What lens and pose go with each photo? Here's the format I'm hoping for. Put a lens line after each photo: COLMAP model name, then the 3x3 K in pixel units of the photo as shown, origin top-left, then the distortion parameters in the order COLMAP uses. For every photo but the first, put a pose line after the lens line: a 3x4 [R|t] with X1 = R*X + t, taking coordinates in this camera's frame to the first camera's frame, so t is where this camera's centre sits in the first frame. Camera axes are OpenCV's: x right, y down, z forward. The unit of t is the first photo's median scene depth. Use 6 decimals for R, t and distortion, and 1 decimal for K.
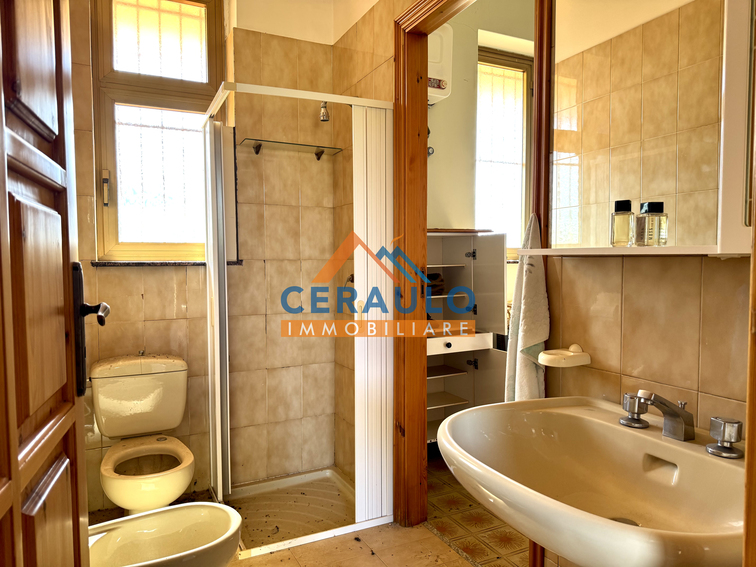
lens RADIAL K [[535.2, 0, 375.1], [0, 535.2, 290.0], [0, 0, 1]] dist [0.065917, -0.067096]
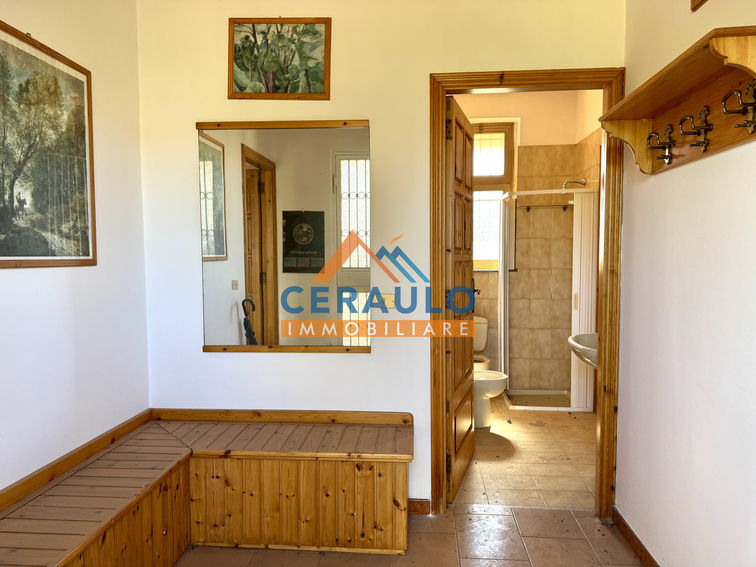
lens RADIAL K [[535.2, 0, 373.1], [0, 535.2, 288.3], [0, 0, 1]] dist [0.065917, -0.067096]
pose [[0.853463, 0.033609, -0.520069, 0.296530], [-0.026252, 0.999424, 0.021507, -0.015179], [0.520492, -0.004703, 0.853854, -0.852839]]
